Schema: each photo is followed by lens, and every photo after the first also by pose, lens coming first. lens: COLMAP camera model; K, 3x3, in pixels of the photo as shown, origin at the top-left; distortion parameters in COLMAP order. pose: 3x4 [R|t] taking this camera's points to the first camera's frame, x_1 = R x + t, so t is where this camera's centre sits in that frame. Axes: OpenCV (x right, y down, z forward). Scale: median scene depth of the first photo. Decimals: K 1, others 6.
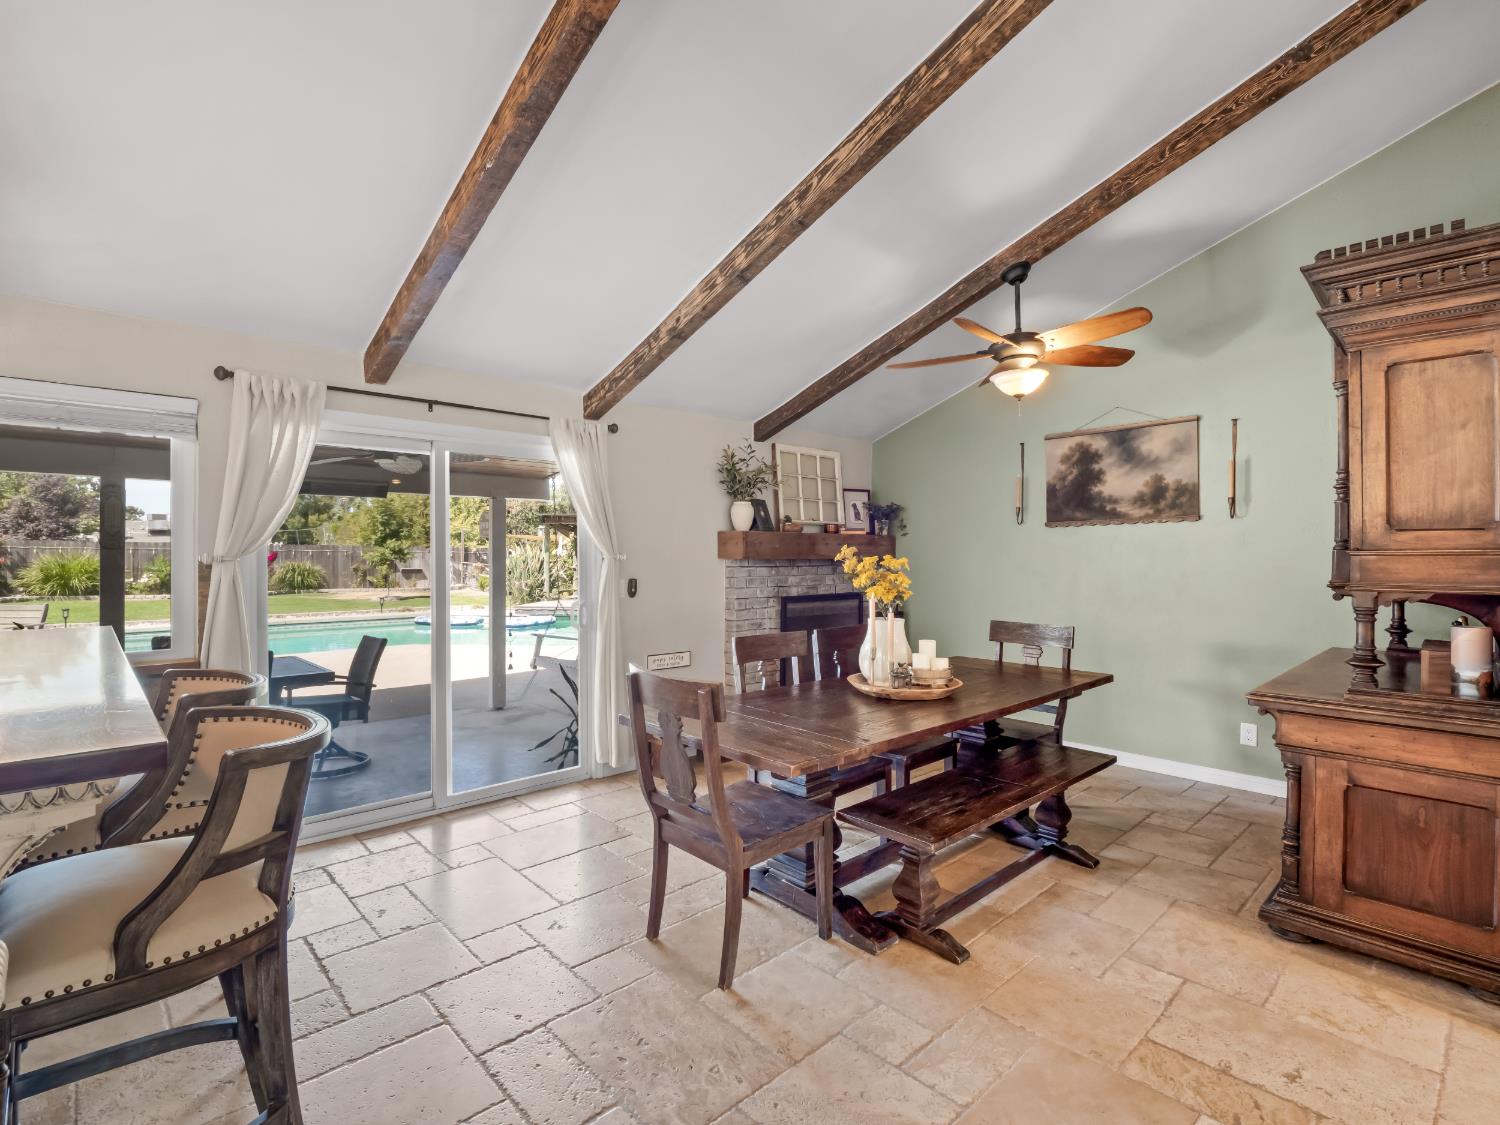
lens RADIAL K [[724.1, 0, 747.1], [0, 724.1, 556.4], [0, 0, 1]] dist [-0.001630, -0.008955]
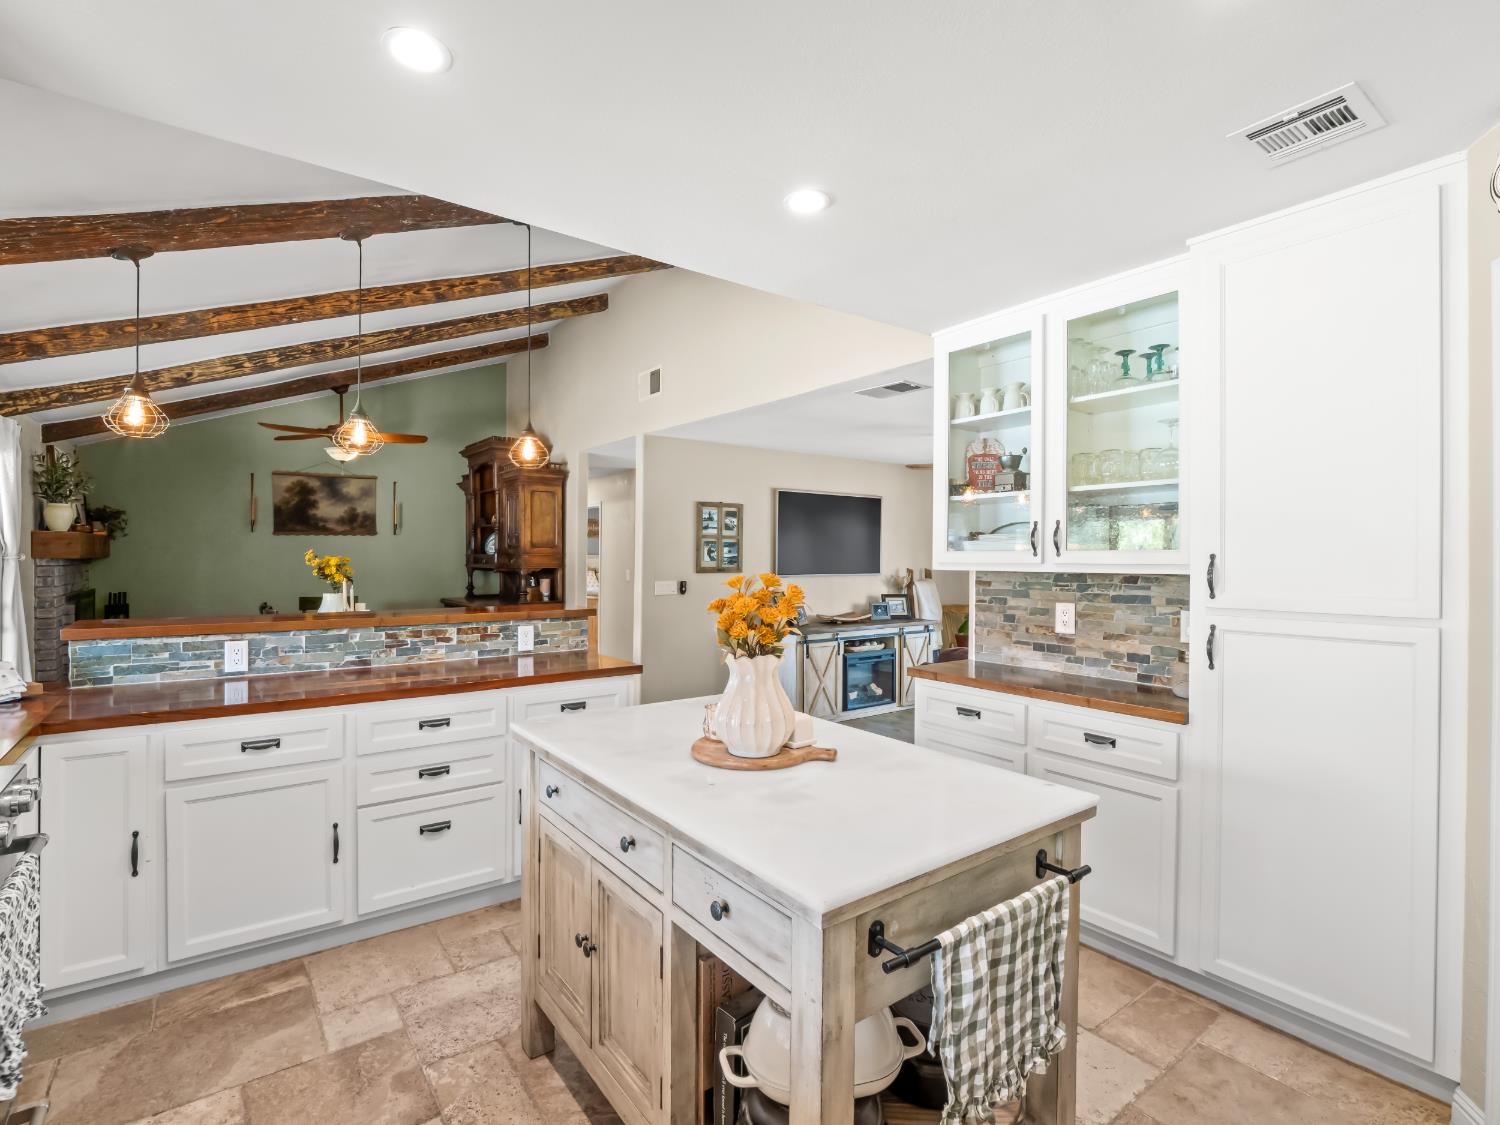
lens RADIAL K [[721.3, 0, 748.7], [0, 721.3, 557.7], [0, 0, 1]] dist [-0.004475, -0.010083]
pose [[0.110969, -0.005954, 0.993806, -0.916991], [-0.002929, 0.999976, 0.006318, -0.007074], [-0.993819, -0.003612, 0.110949, -0.101213]]
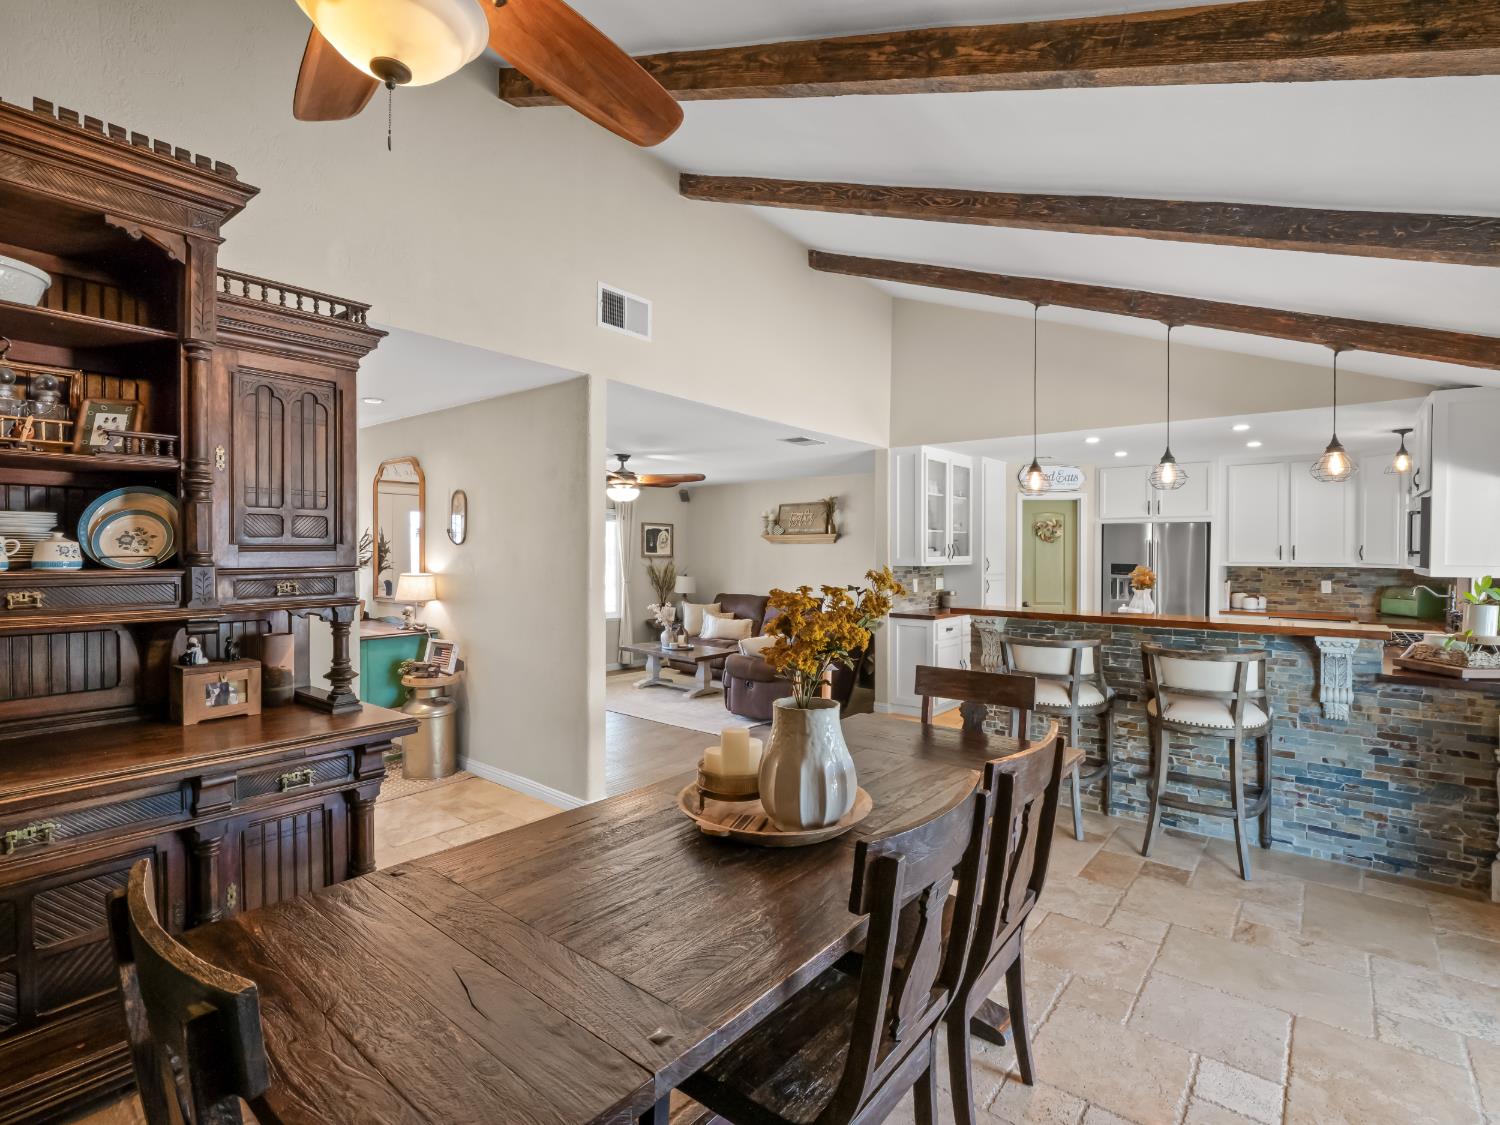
lens RADIAL K [[730.3, 0, 750.0], [0, 730.3, 562.5], [0, 0, 1]] dist [-0.005677, -0.006943]
pose [[-0.990607, -0.007025, -0.136557, 0.187422], [-0.009464, 0.999807, 0.017217, -0.018000], [0.136410, 0.018348, -0.990483, 1.009800]]
